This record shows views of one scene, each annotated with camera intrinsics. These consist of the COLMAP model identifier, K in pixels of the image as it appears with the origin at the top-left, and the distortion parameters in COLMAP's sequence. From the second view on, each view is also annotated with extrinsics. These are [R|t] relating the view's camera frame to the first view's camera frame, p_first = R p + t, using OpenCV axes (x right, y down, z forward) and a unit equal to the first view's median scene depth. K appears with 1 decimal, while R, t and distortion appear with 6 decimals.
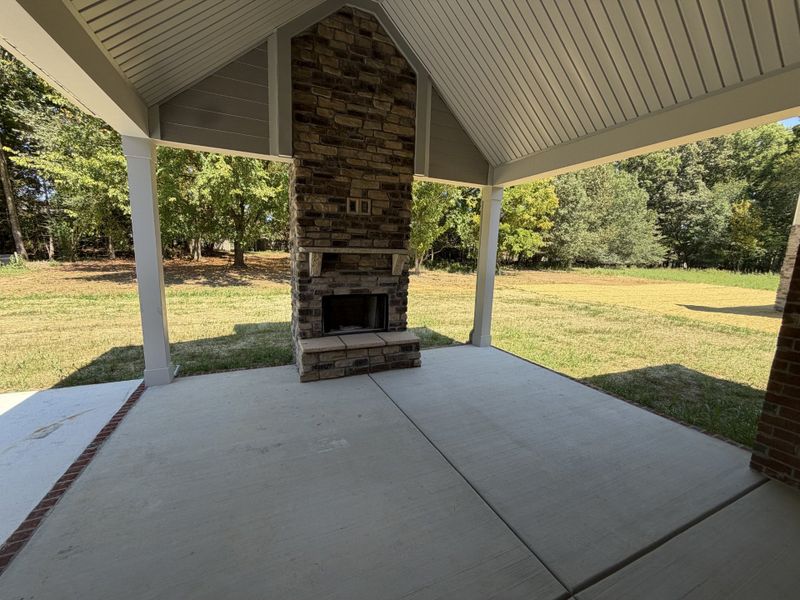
lens RADIAL K [[321.0, 0, 399.1], [0, 321.0, 301.4], [0, 0, 1]] dist [0.002068, 0.000421]
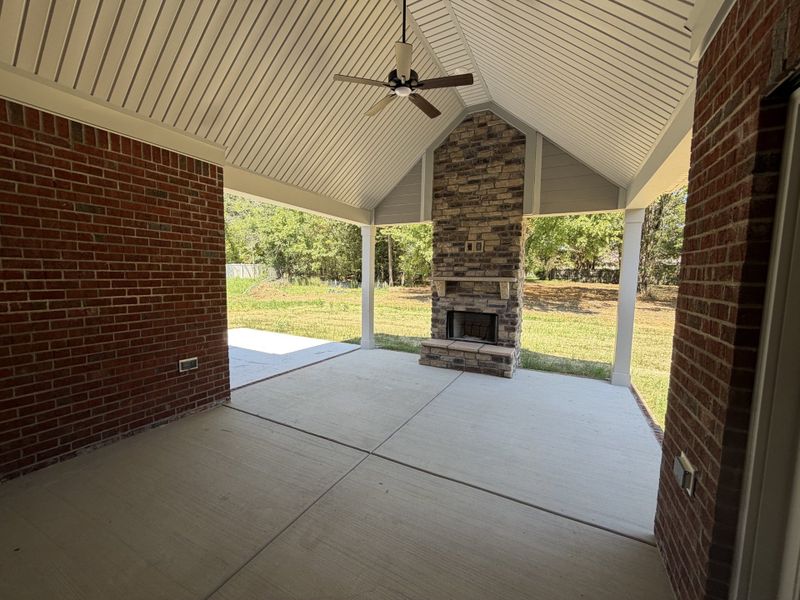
lens RADIAL K [[321.0, 0, 399.1], [0, 321.0, 301.4], [0, 0, 1]] dist [0.002068, 0.000421]
pose [[0.620279, 0.048747, -0.782865, 0.745601], [-0.119859, 0.992236, -0.033182, 0.015692], [0.775170, 0.114416, 0.621306, -0.057554]]
